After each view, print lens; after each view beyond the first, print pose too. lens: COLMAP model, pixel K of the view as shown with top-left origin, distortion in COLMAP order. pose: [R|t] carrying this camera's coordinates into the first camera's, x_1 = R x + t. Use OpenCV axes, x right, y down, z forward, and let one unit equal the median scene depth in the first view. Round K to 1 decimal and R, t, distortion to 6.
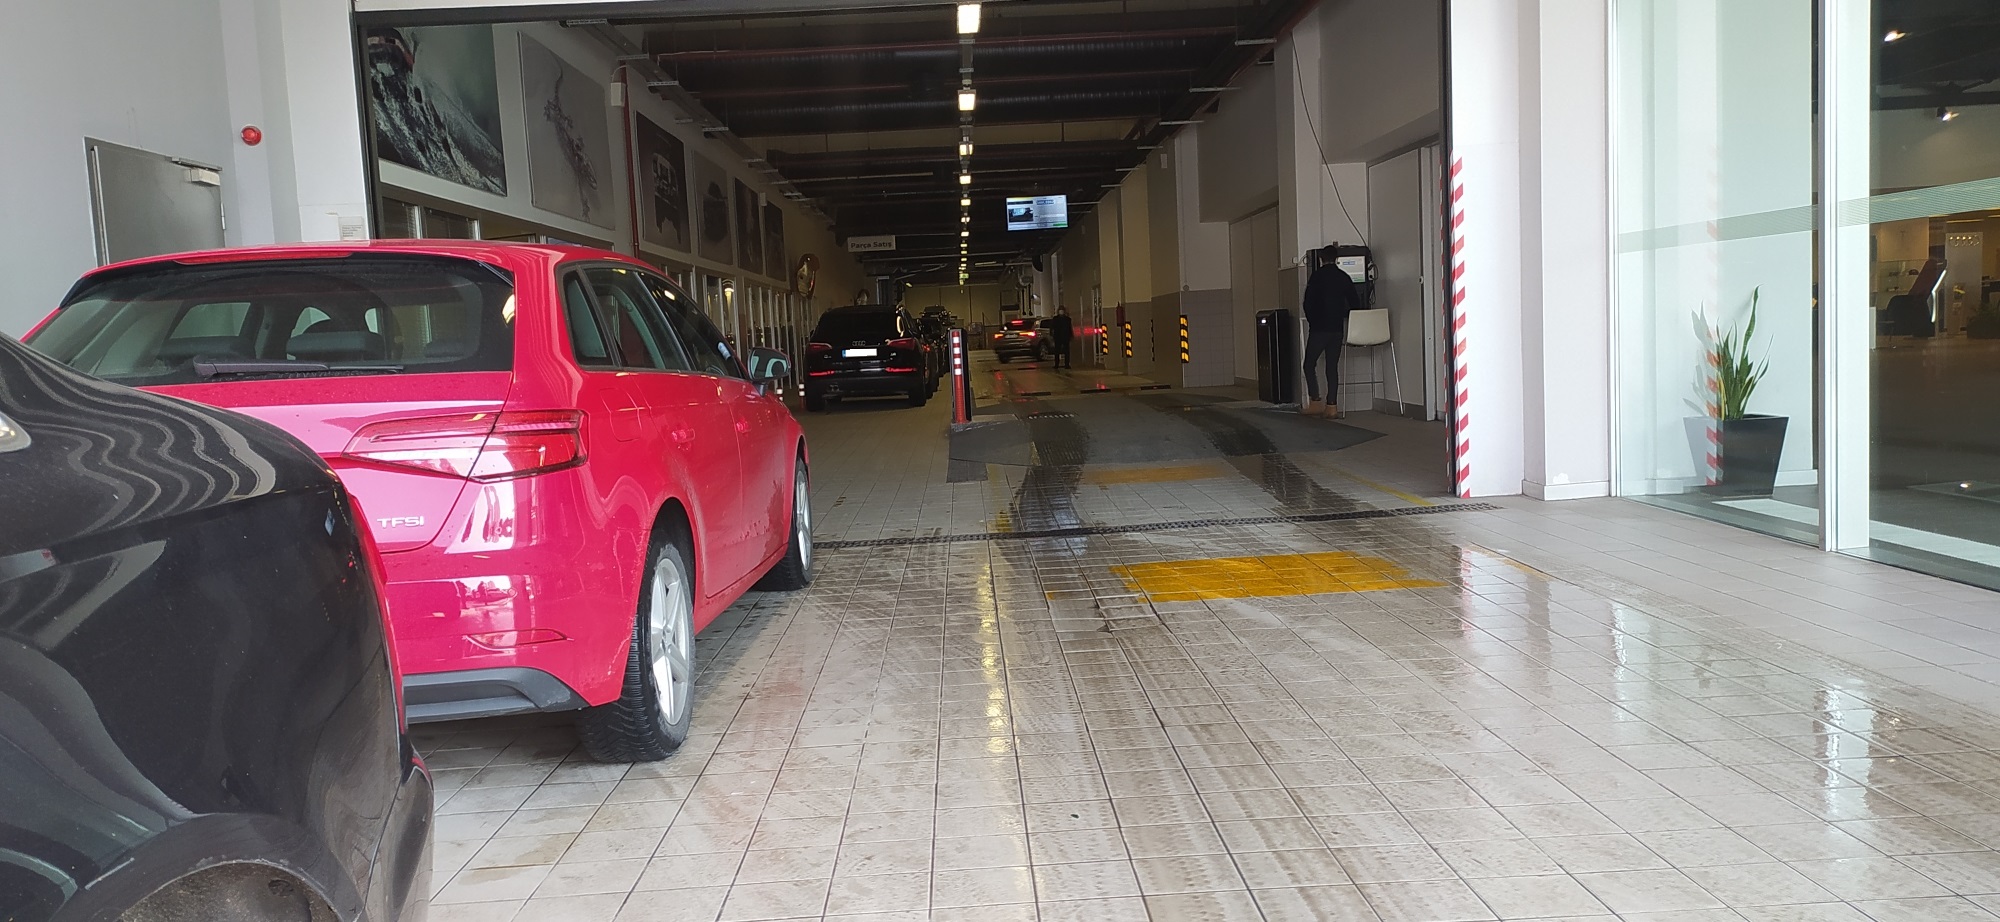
lens RADIAL K [[1525.8, 0, 992.8], [0, 1525.8, 461.6], [0, 0, 1]] dist [0.053445, -0.094667]
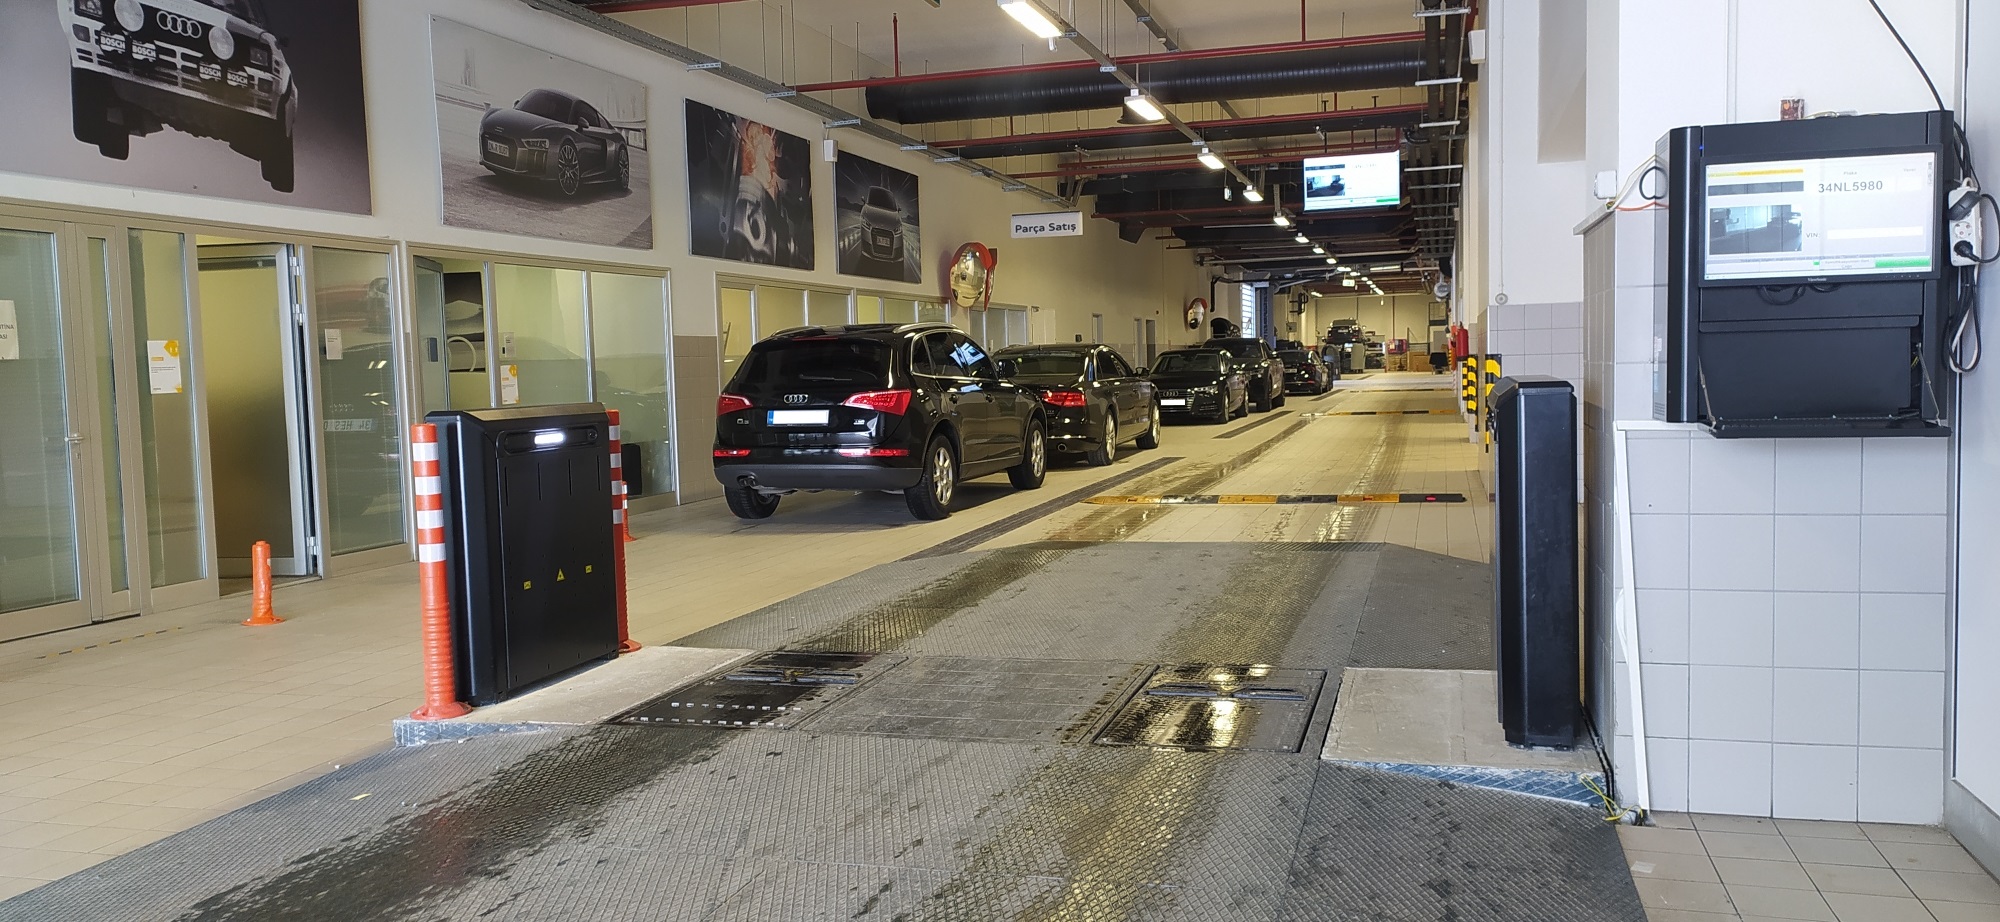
lens RADIAL K [[1495.8, 0, 992.8], [0, 1495.8, 463.7], [0, 0, 1]] dist [0.062225, -0.073940]
pose [[0.951850, 0.044856, -0.303264, 0.124062], [-0.045645, 0.998948, 0.004488, -0.057920], [0.303146, 0.009571, 0.952896, 0.512410]]
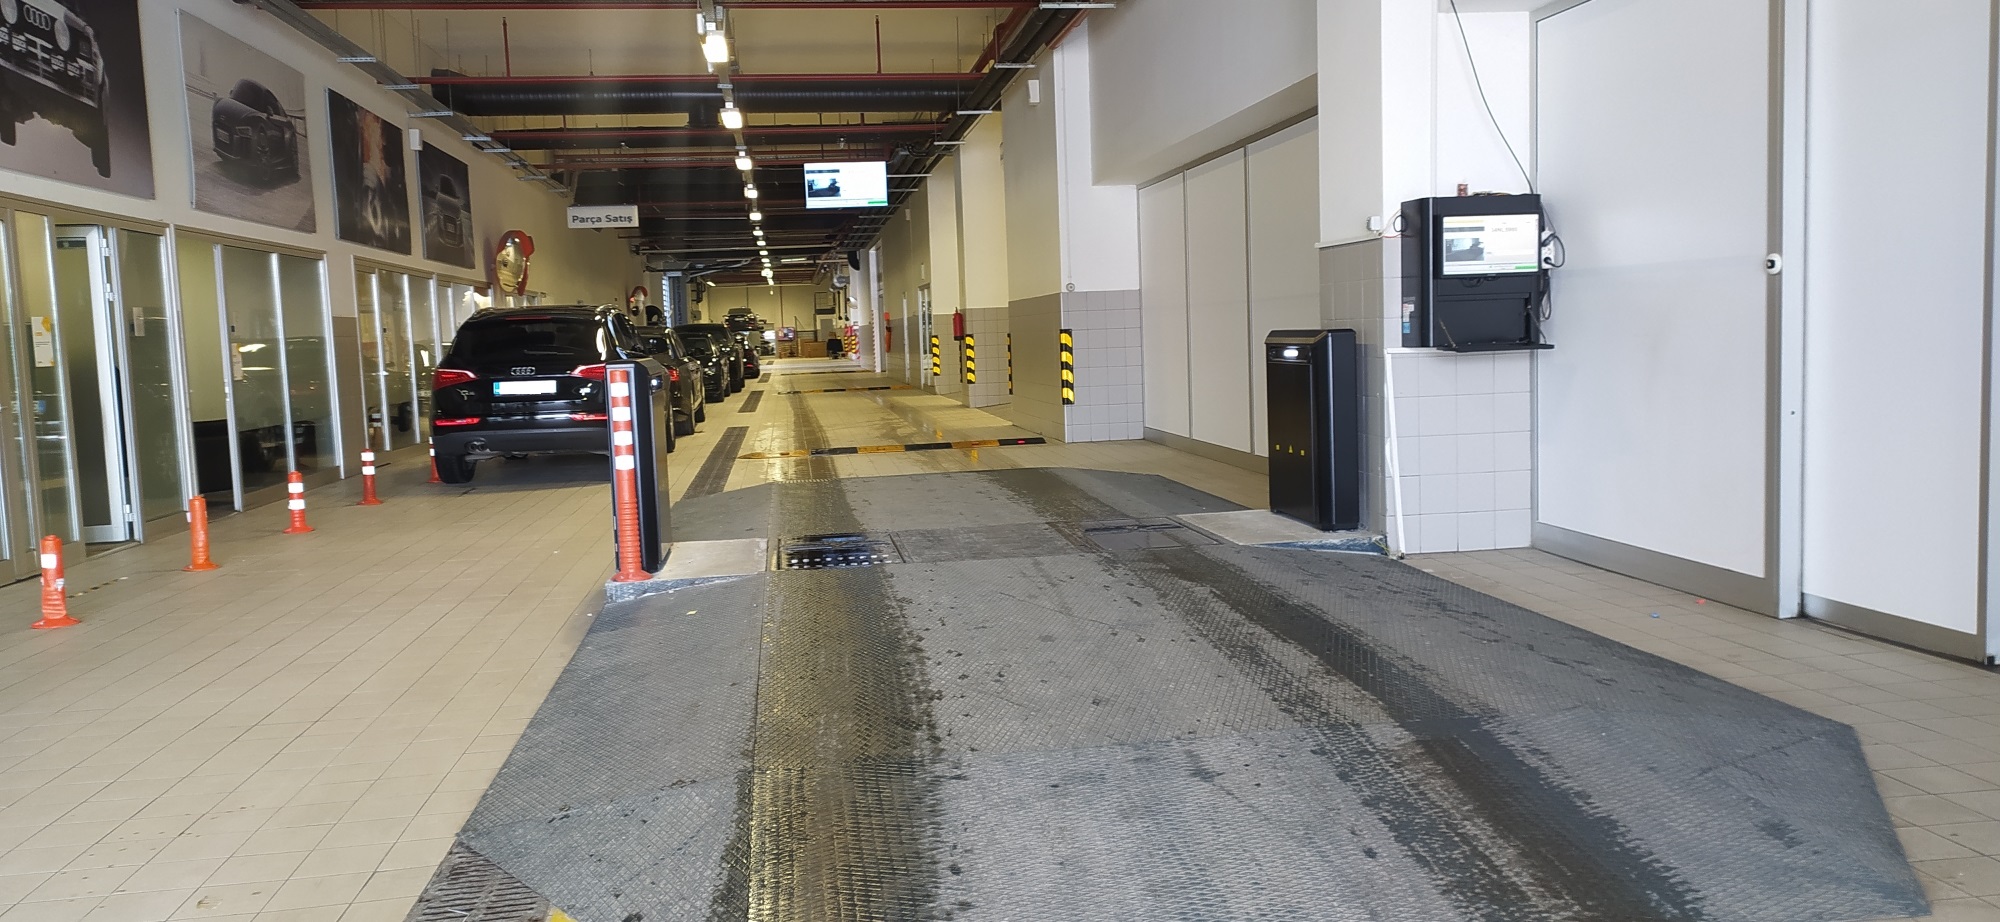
lens RADIAL K [[1508.9, 0, 993.8], [0, 1508.9, 465.4], [0, 0, 1]] dist [0.057676, -0.069685]
pose [[0.993068, 0.003748, 0.117478, 0.021409], [-0.003831, 0.999993, 0.000483, -0.040592], [-0.117475, -0.000930, 0.993075, 0.388096]]
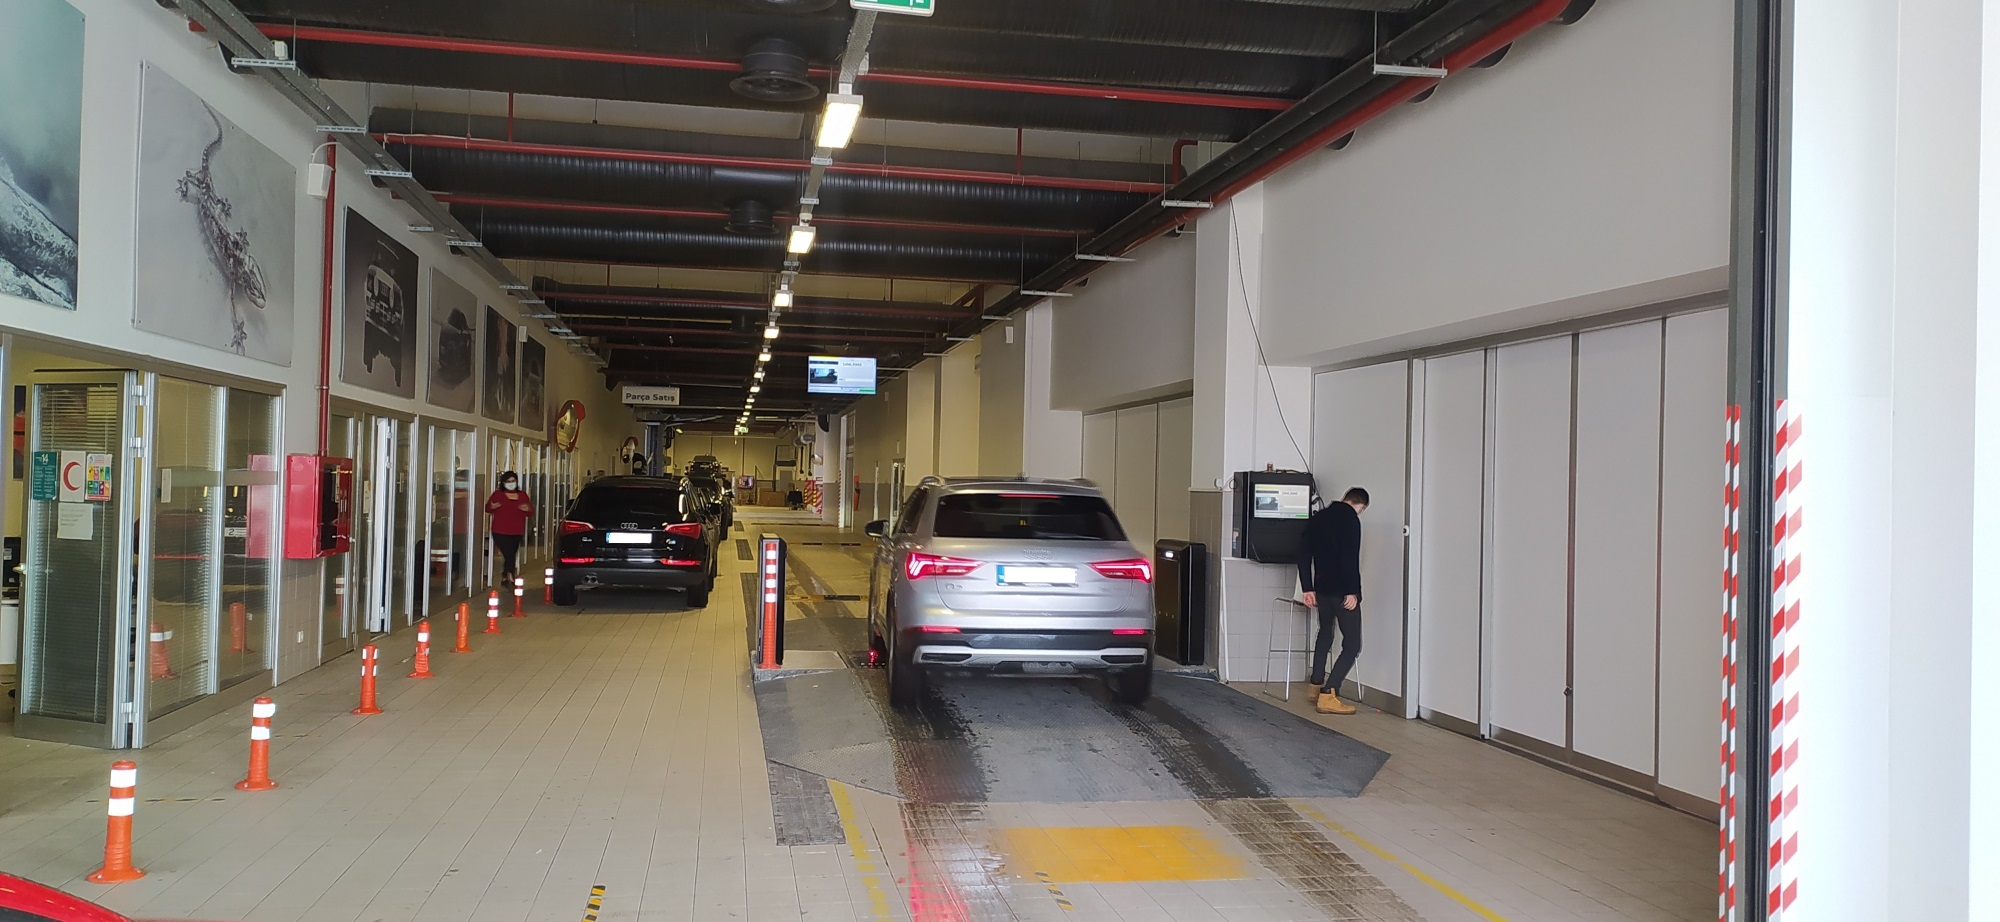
lens RADIAL K [[1520.3, 0, 1000.0], [0, 1520.3, 461.0], [0, 0, 1]] dist [0.057244, -0.091126]
pose [[0.984424, 0.079301, 0.156908, -0.023583], [-0.062969, 0.992321, -0.106459, -0.036778], [-0.164145, 0.094921, 0.981859, 0.177799]]
